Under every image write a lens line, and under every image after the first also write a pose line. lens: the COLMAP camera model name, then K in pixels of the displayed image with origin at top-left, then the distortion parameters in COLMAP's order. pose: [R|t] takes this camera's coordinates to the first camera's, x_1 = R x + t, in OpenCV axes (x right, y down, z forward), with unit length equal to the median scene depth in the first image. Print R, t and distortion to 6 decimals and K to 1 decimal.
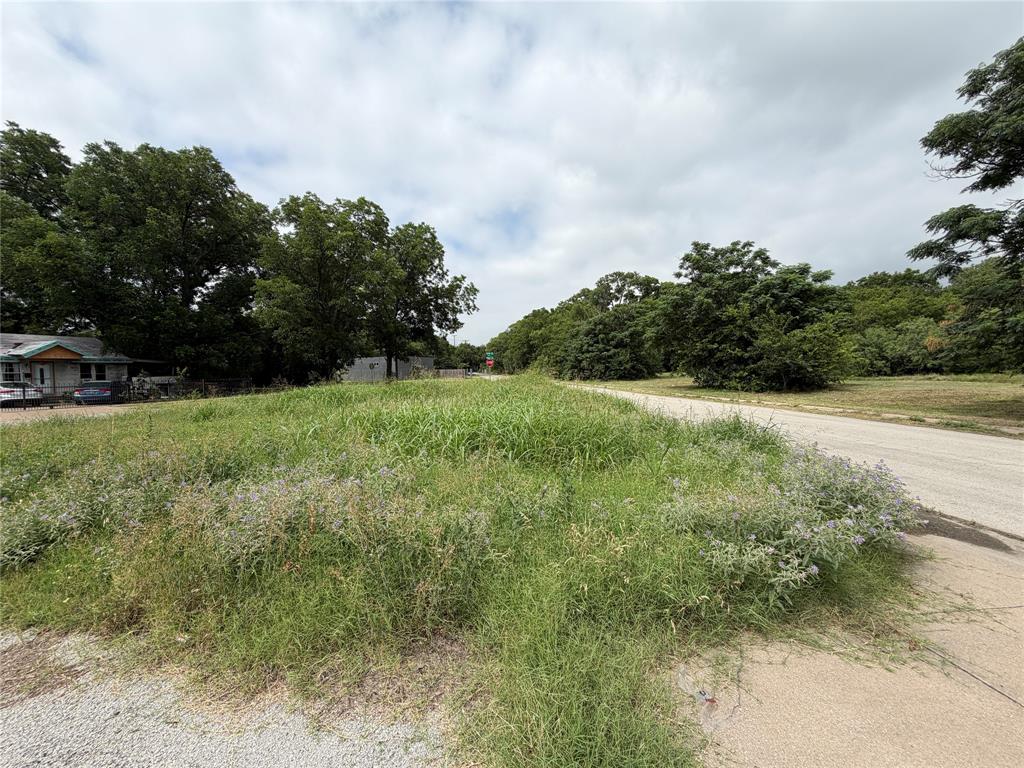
lens RADIAL K [[408.1, 0, 507.6], [0, 408.1, 385.3], [0, 0, 1]] dist [0.000186, -0.000248]
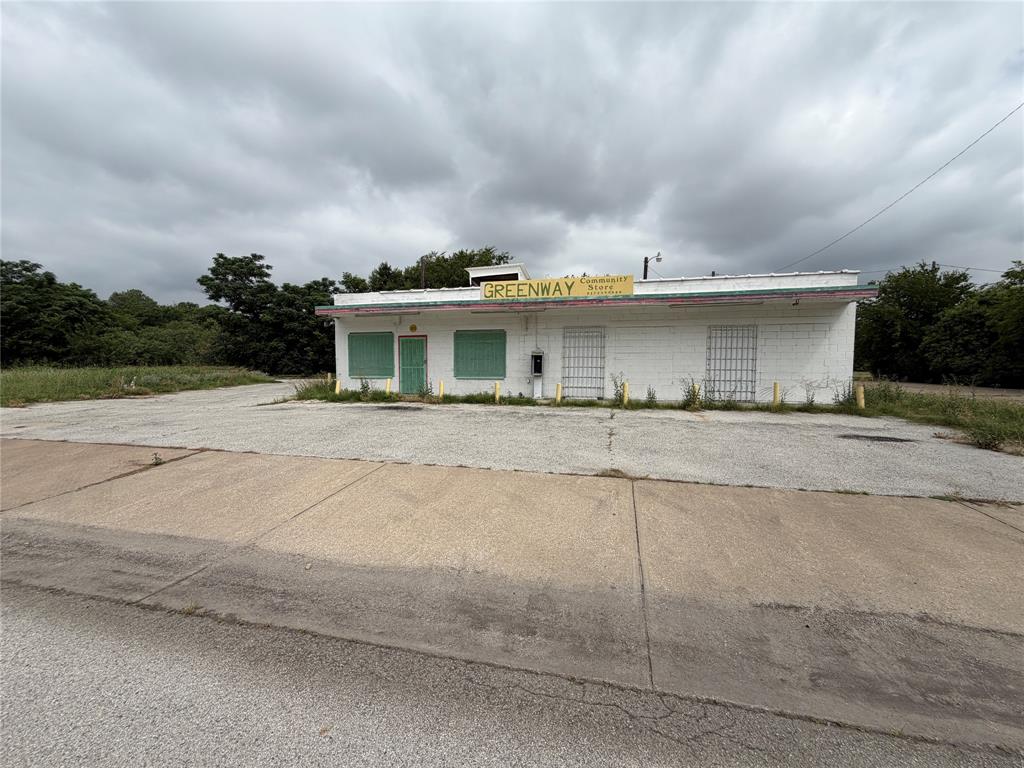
lens RADIAL K [[408.1, 0, 507.6], [0, 408.1, 385.3], [0, 0, 1]] dist [0.000186, -0.000248]
pose [[-0.102246, -0.037748, 0.994043, -0.299274], [0.039798, 0.998324, 0.042004, 0.014840], [-0.993963, 0.043856, -0.100573, -0.120797]]
